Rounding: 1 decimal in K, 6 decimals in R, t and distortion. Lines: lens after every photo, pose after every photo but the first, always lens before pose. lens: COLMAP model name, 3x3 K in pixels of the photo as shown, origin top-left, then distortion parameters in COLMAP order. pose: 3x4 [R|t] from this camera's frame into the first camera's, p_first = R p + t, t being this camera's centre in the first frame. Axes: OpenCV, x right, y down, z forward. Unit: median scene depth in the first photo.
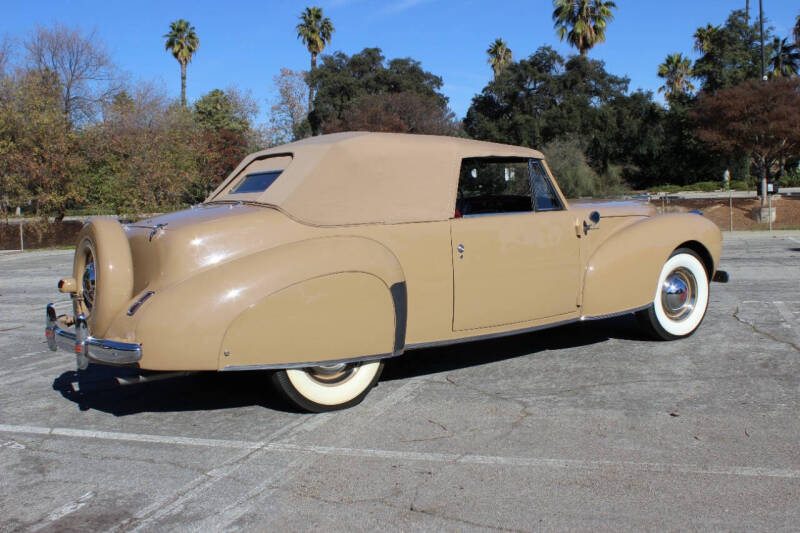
lens RADIAL K [[833.6, 0, 390.9], [0, 833.6, 266.3], [0, 0, 1]] dist [-0.128257, 0.127402]
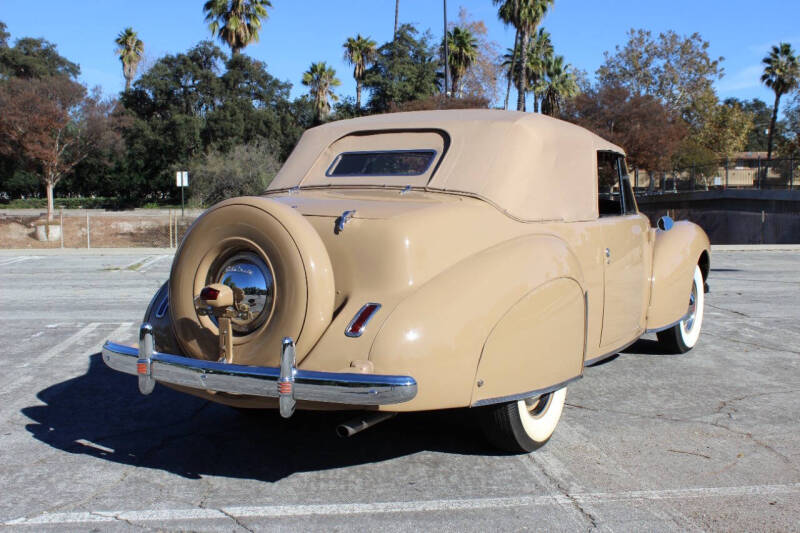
lens RADIAL K [[905.8, 0, 400.0], [0, 905.8, 266.5], [0, 0, 1]] dist [-0.123079, 0.149474]
pose [[0.904496, 0.010962, 0.426341, -0.039716], [-0.003087, 0.999812, -0.019158, 0.000908], [-0.426470, 0.016012, 0.904360, 0.018009]]
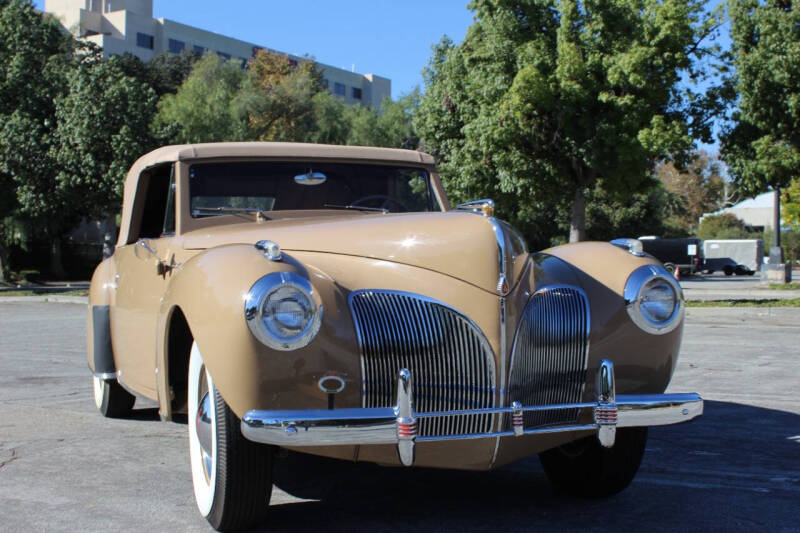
lens RADIAL K [[1075.1, 0, 400.0], [0, 1075.1, 266.5], [0, 0, 1]] dist [-0.054921, 0.050849]
pose [[-0.215021, 0.040350, -0.975775, 0.080726], [-0.061484, 0.996605, 0.054760, -0.008177], [0.974672, 0.071769, -0.211810, 0.110093]]
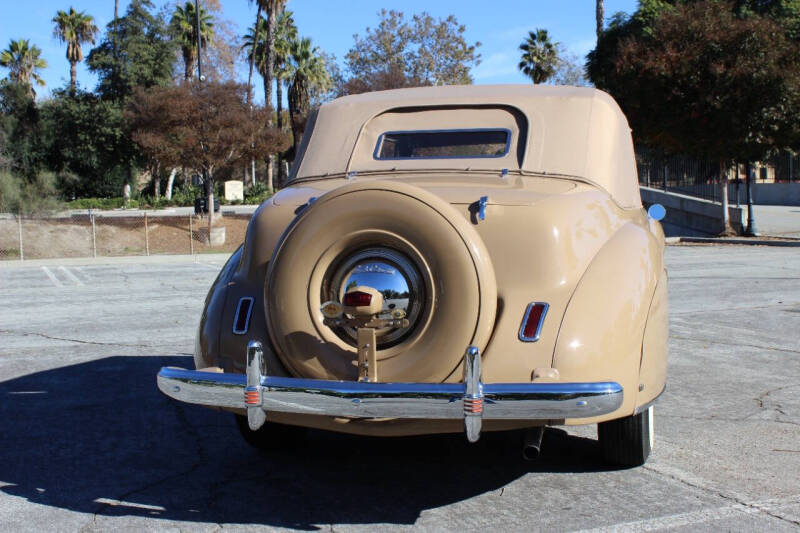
lens RADIAL K [[1025.2, 0, 400.0], [0, 1025.2, 266.5], [0, 0, 1]] dist [-0.085475, 0.110530]
pose [[0.757762, -0.011108, 0.652437, -0.057066], [0.035370, 0.999084, -0.024069, 0.001232], [-0.651572, 0.041315, 0.757461, 0.031657]]
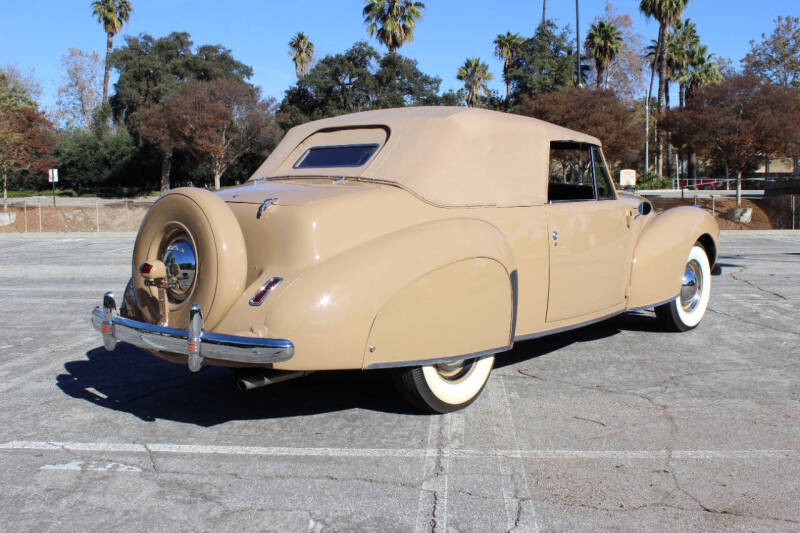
lens RADIAL K [[841.9, 0, 395.7], [0, 841.9, 267.8], [0, 0, 1]] dist [-0.126323, 0.120899]
pose [[0.967733, 0.010244, 0.251771, -0.025490], [-0.011941, 0.999915, 0.005214, 0.000978], [-0.251696, -0.008052, 0.967773, 0.009064]]
